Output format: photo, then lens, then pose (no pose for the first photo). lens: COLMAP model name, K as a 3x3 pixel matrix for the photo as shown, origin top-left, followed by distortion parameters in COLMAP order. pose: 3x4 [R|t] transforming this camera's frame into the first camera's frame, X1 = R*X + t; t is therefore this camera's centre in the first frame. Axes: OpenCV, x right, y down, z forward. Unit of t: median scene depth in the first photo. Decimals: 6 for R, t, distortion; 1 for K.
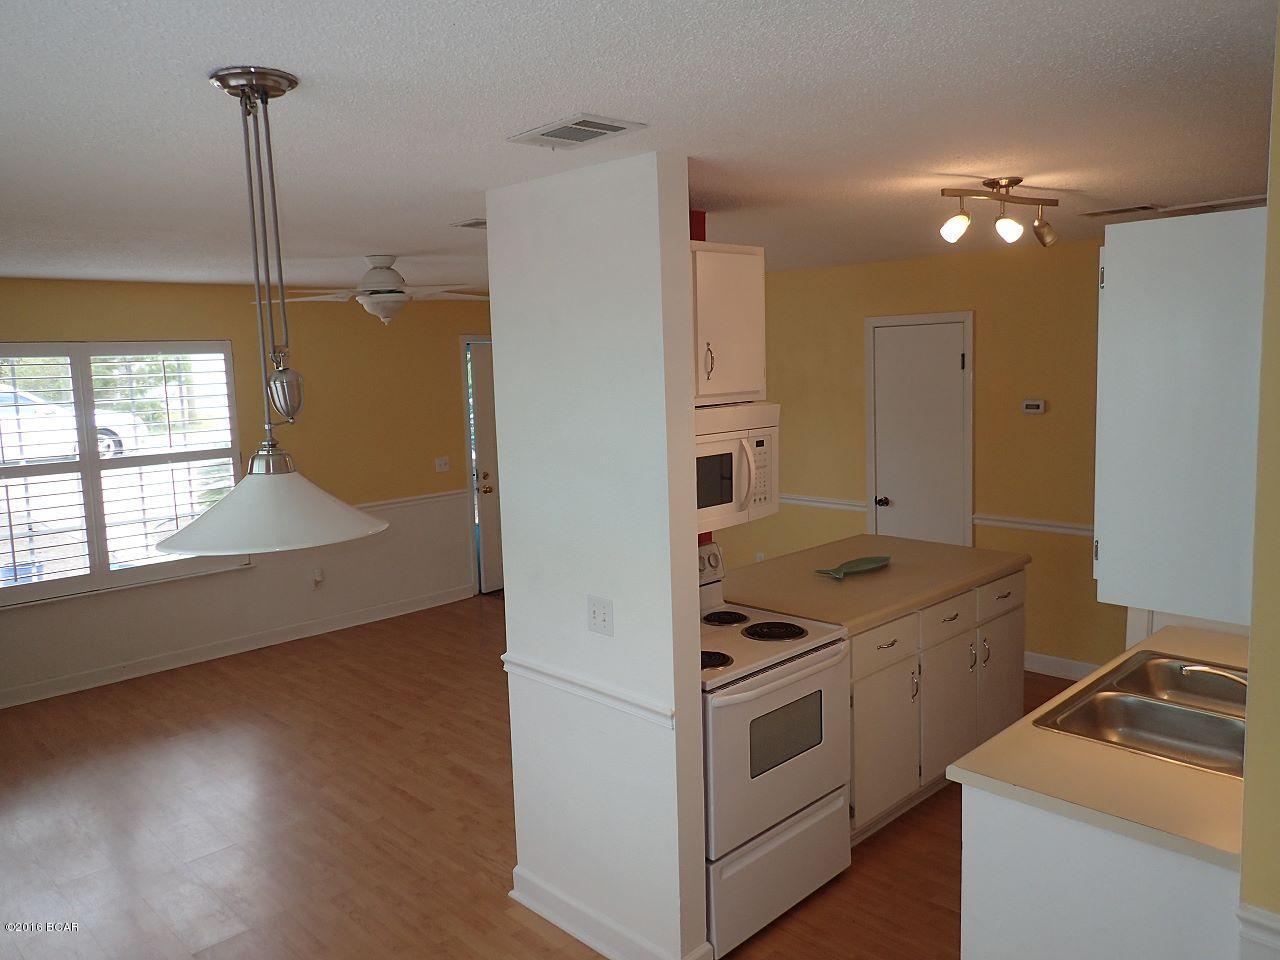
lens RADIAL K [[961.0, 0, 645.7], [0, 961.0, 457.4], [0, 0, 1]] dist [0.011044, 0.001403]
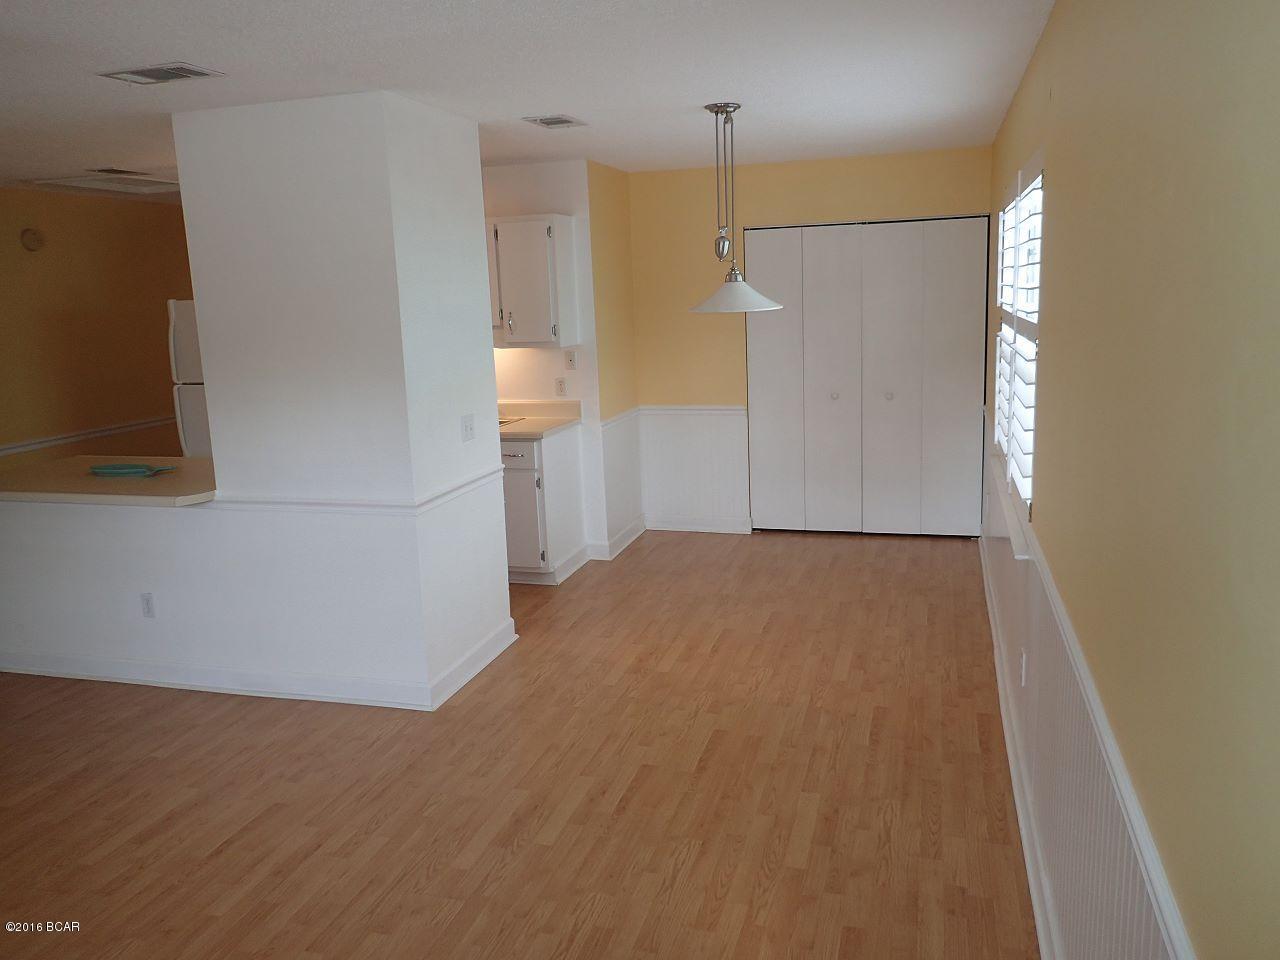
lens RADIAL K [[961.0, 0, 645.7], [0, 961.0, 457.4], [0, 0, 1]] dist [0.011044, 0.001403]
pose [[-0.480231, -0.100408, 0.871376, -0.746039], [0.147996, 0.969909, 0.193325, -0.016563], [-0.864567, 0.221801, -0.450920, 0.740000]]
